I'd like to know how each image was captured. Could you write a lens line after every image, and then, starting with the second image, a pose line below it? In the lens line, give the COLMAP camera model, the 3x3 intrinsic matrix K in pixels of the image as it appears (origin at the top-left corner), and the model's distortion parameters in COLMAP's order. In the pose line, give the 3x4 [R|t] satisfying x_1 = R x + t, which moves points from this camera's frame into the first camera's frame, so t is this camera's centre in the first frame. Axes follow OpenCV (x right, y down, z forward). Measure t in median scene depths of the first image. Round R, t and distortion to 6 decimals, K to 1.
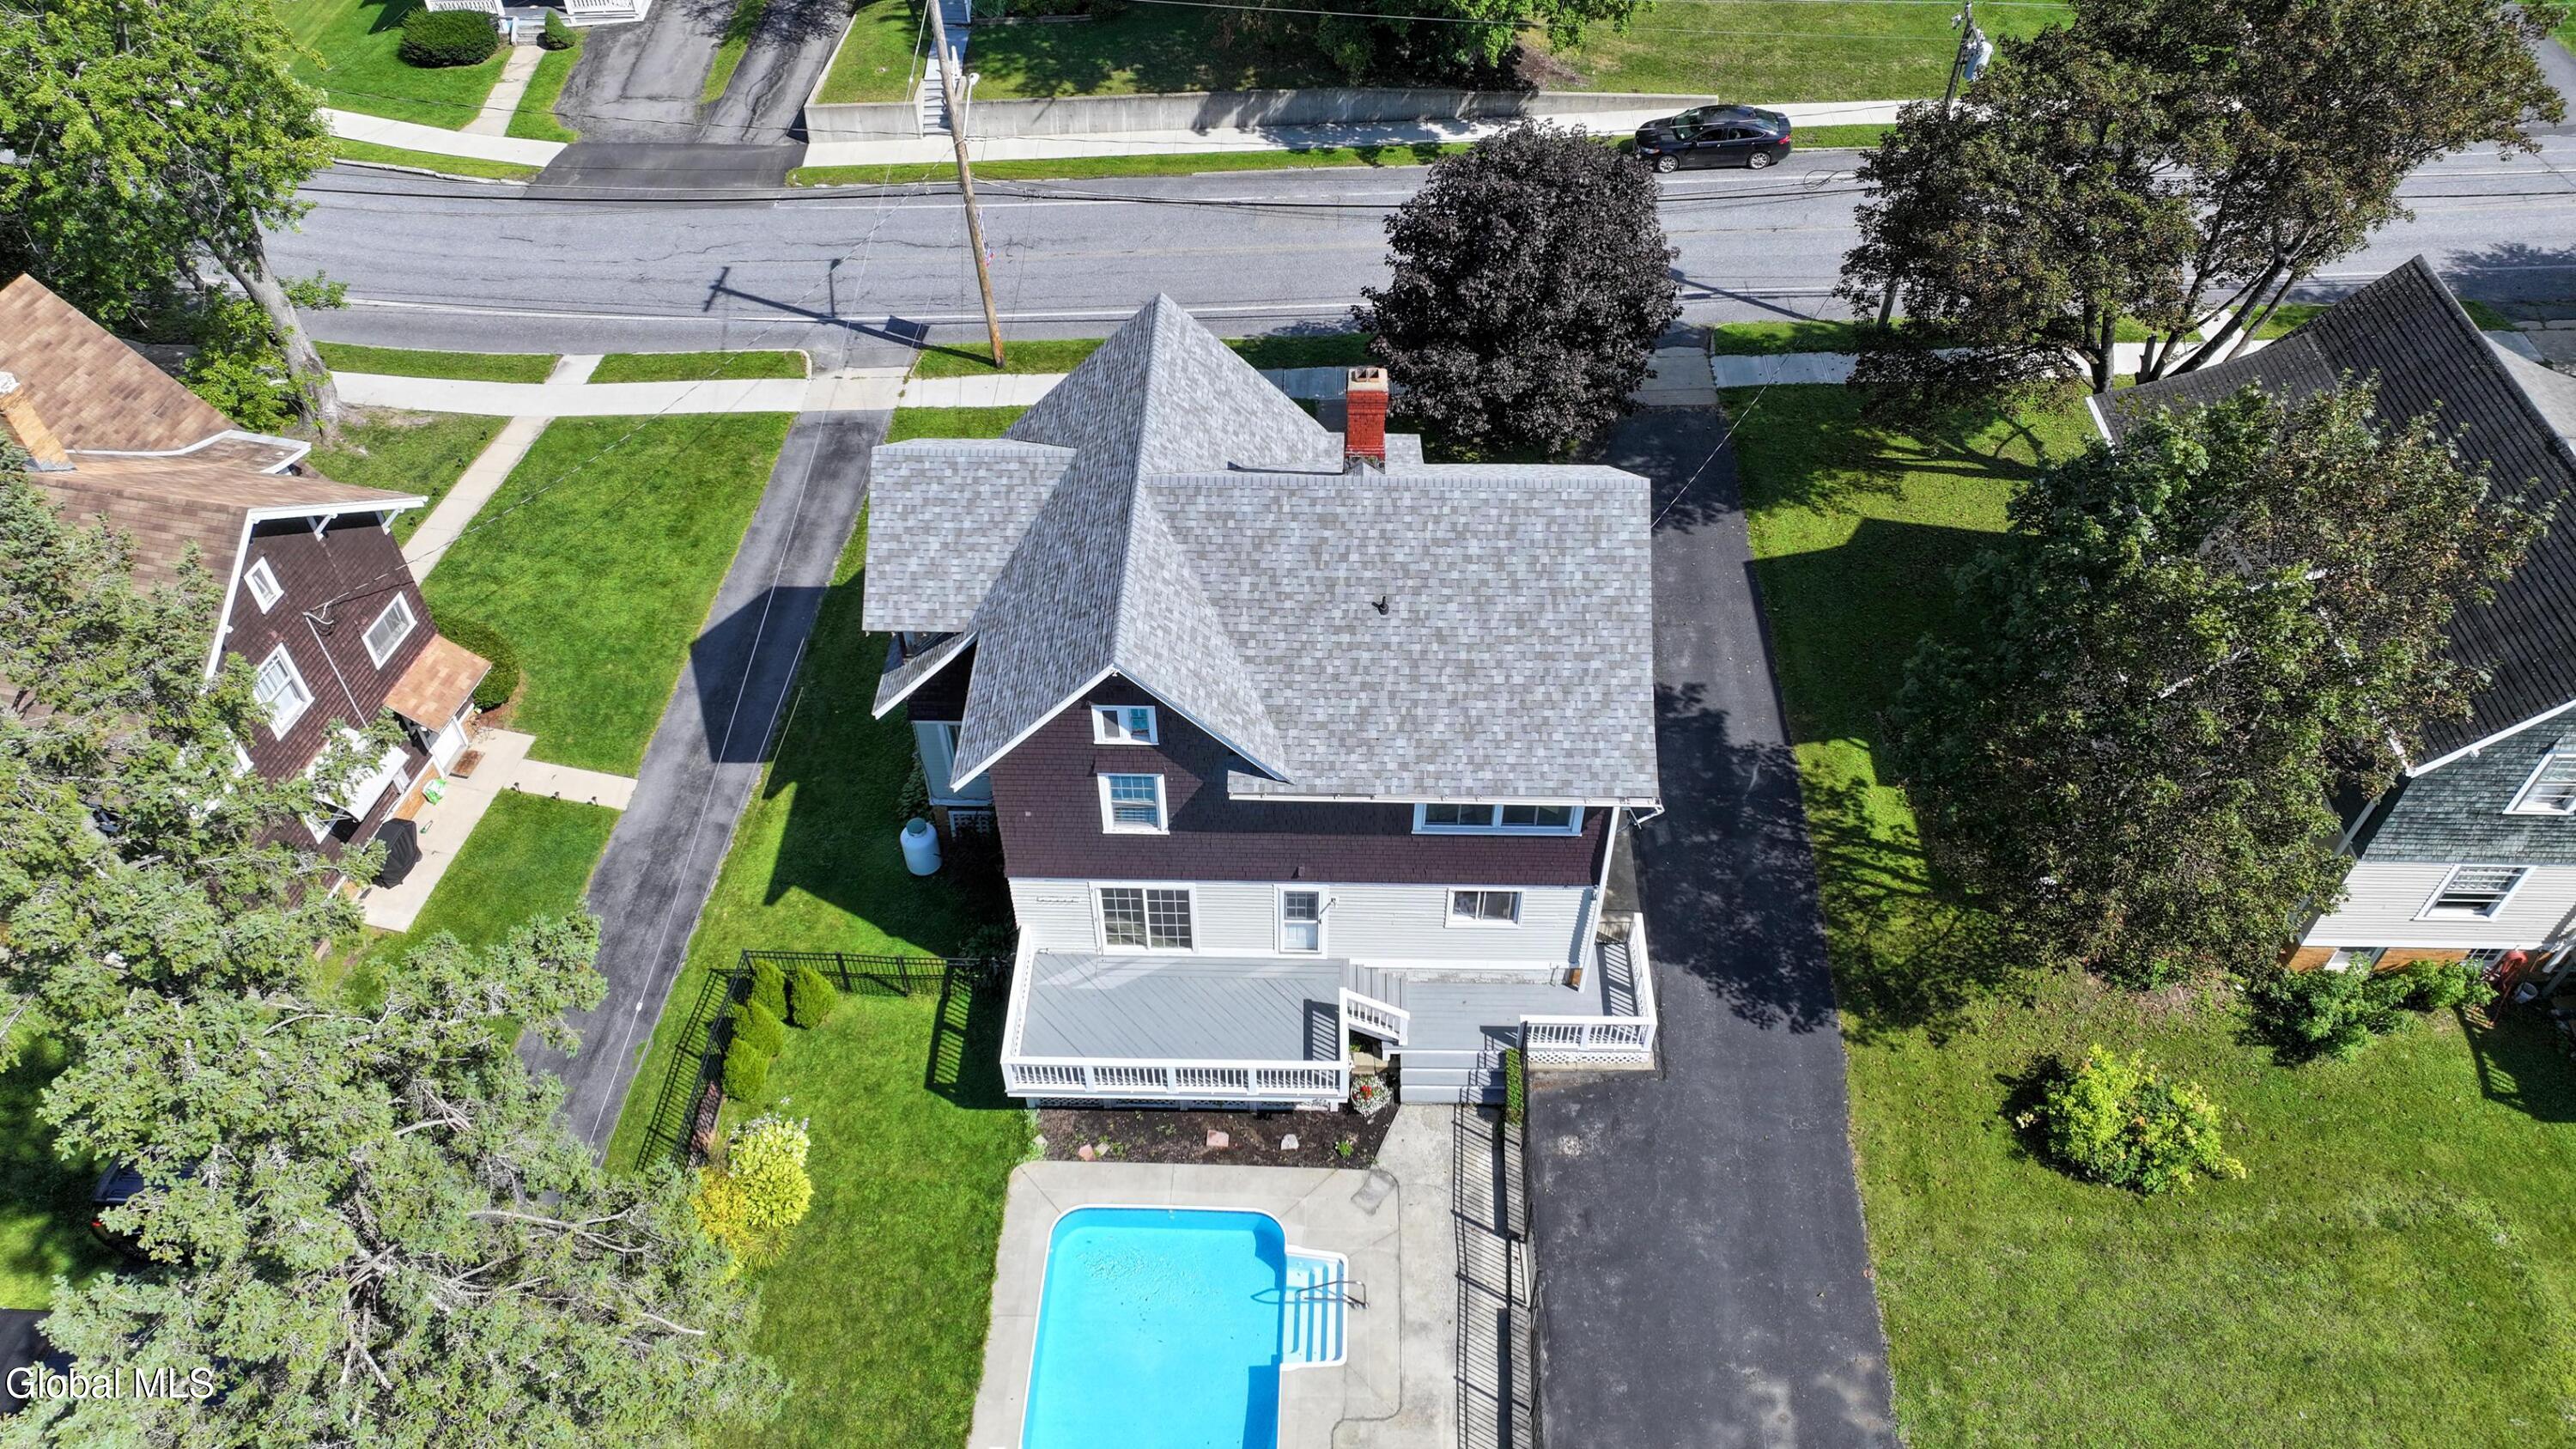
lens RADIAL K [[1807.9, 0, 1288.6], [0, 1807.9, 715.8], [0, 0, 1]] dist [0.017969, -0.009200]
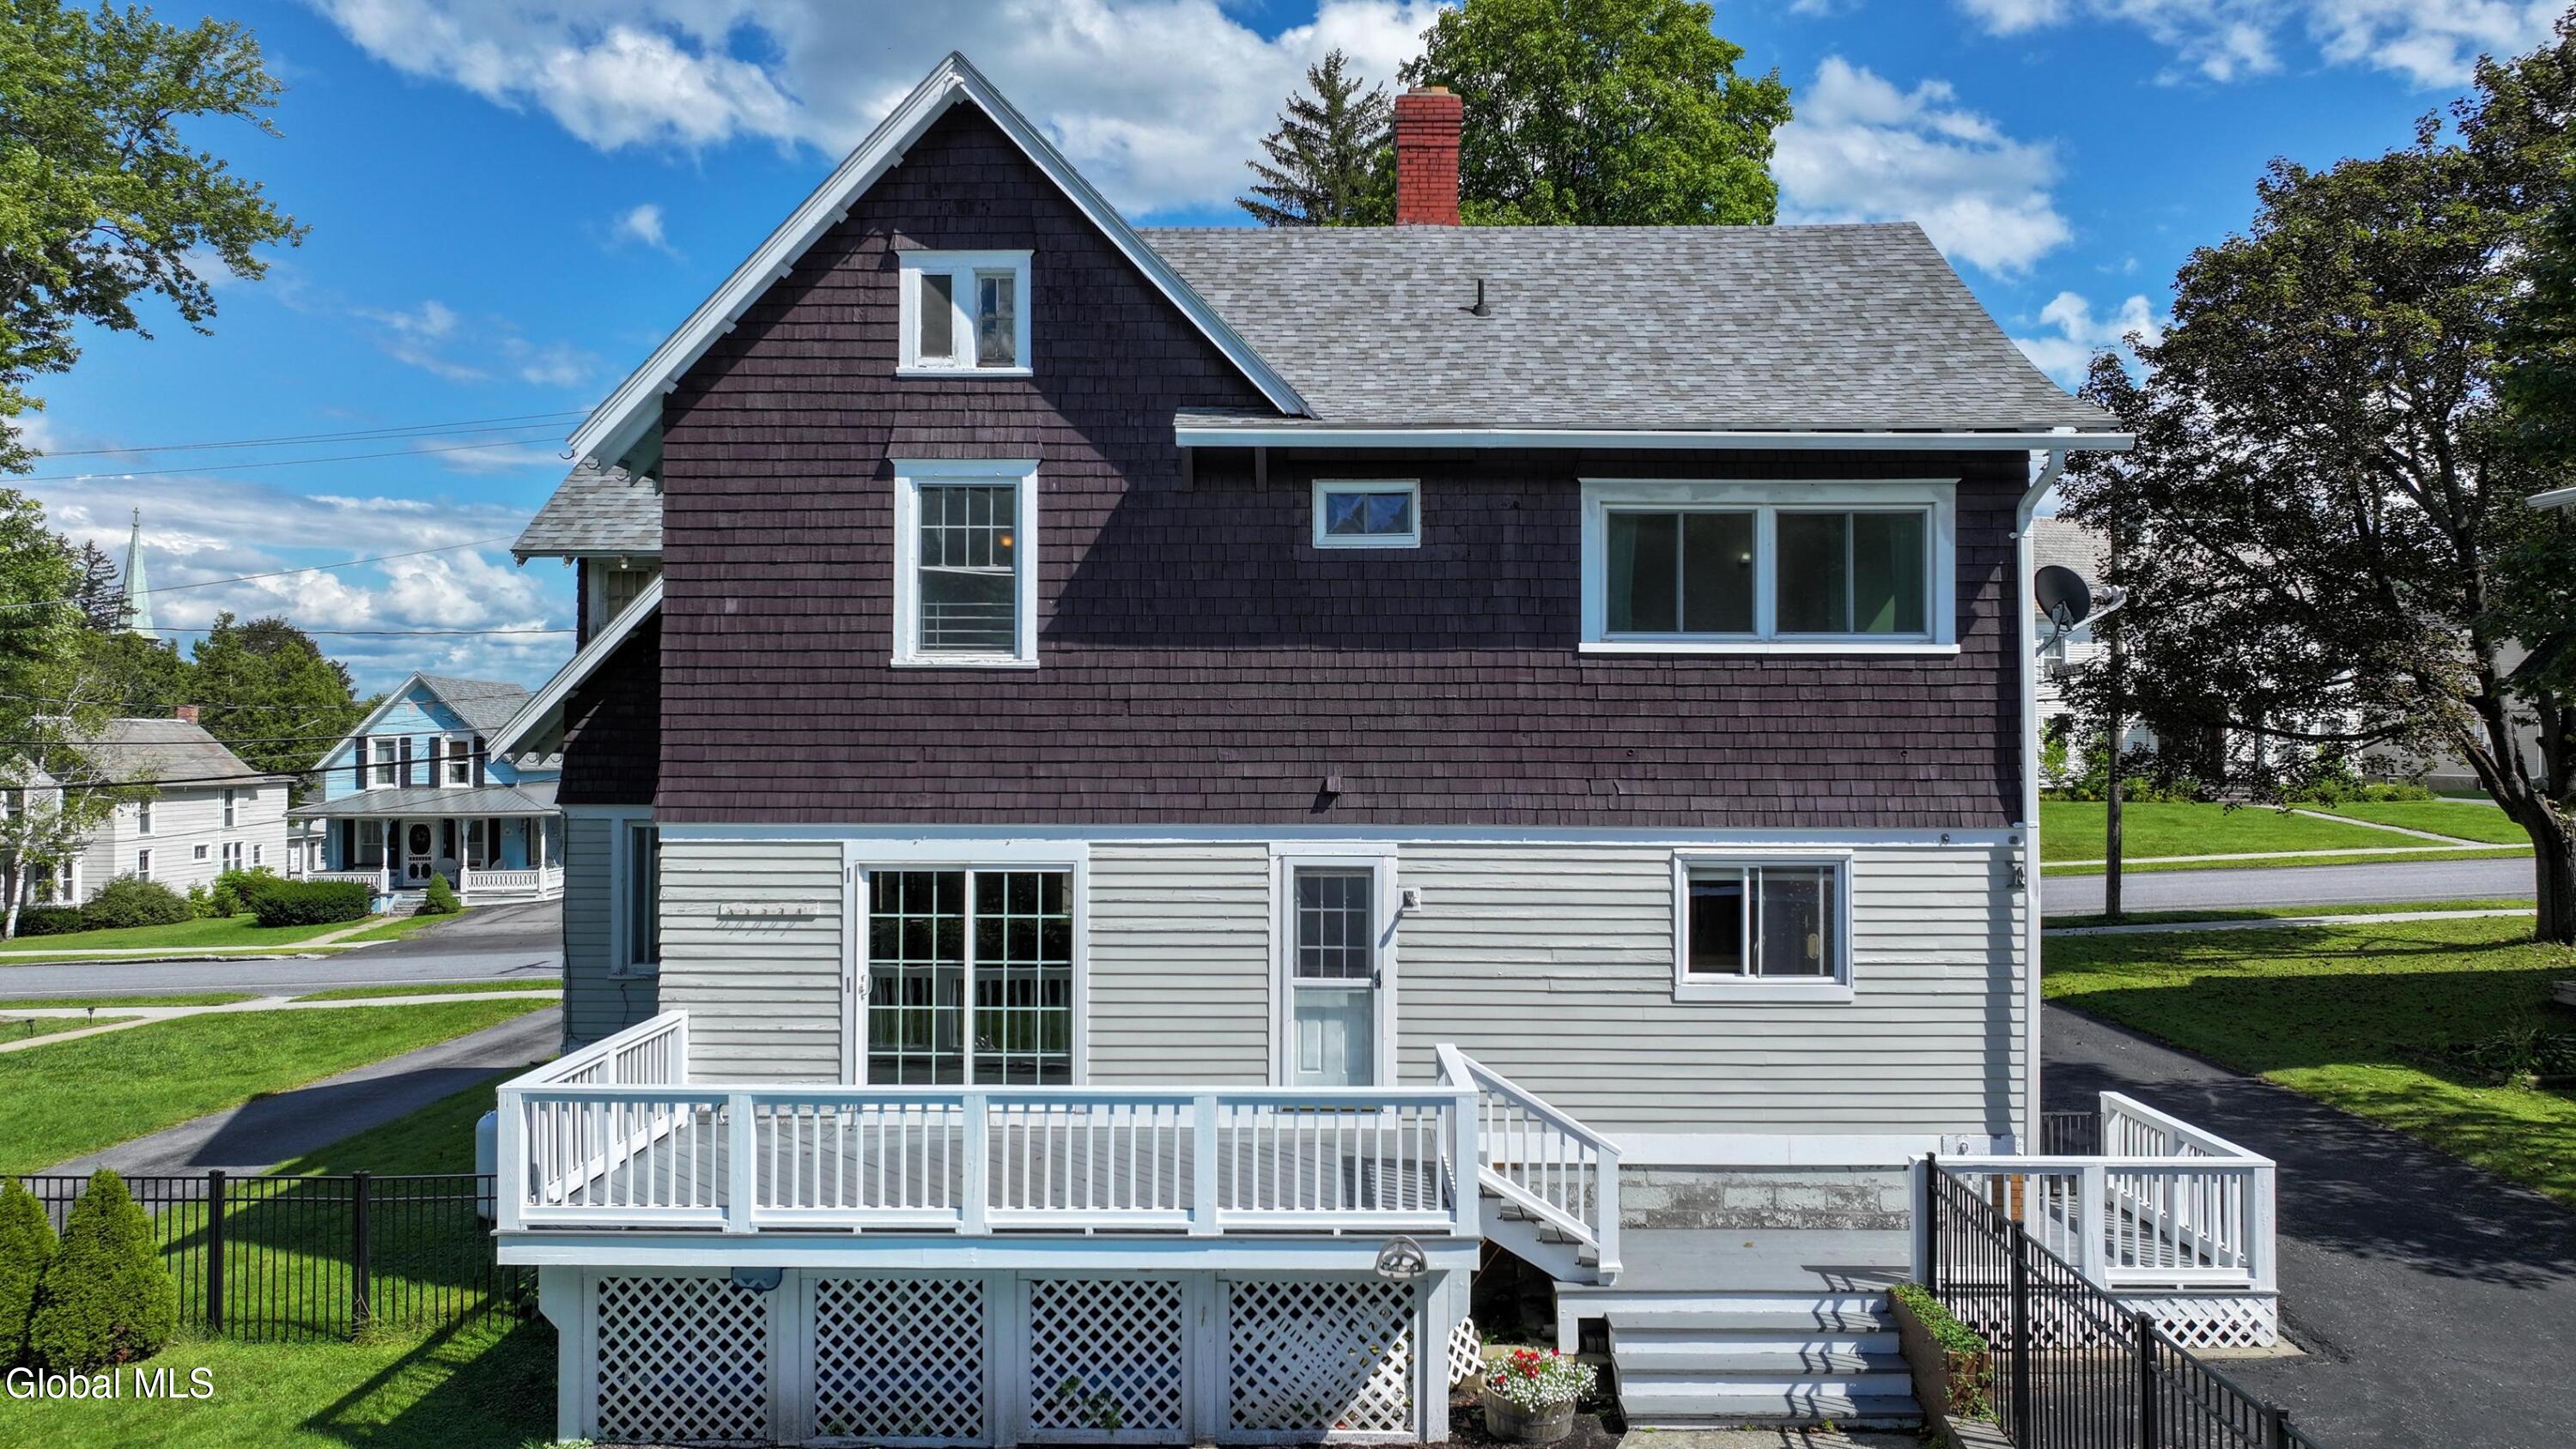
lens RADIAL K [[1807.9, 0, 1298.9], [0, 1807.9, 710.9], [0, 0, 1]] dist [0.017969, -0.009200]
pose [[0.999937, 0.003773, 0.010576, -0.006051], [0.005153, 0.682617, -0.730758, 0.383997], [-0.009977, 0.730767, 0.682554, 0.672802]]
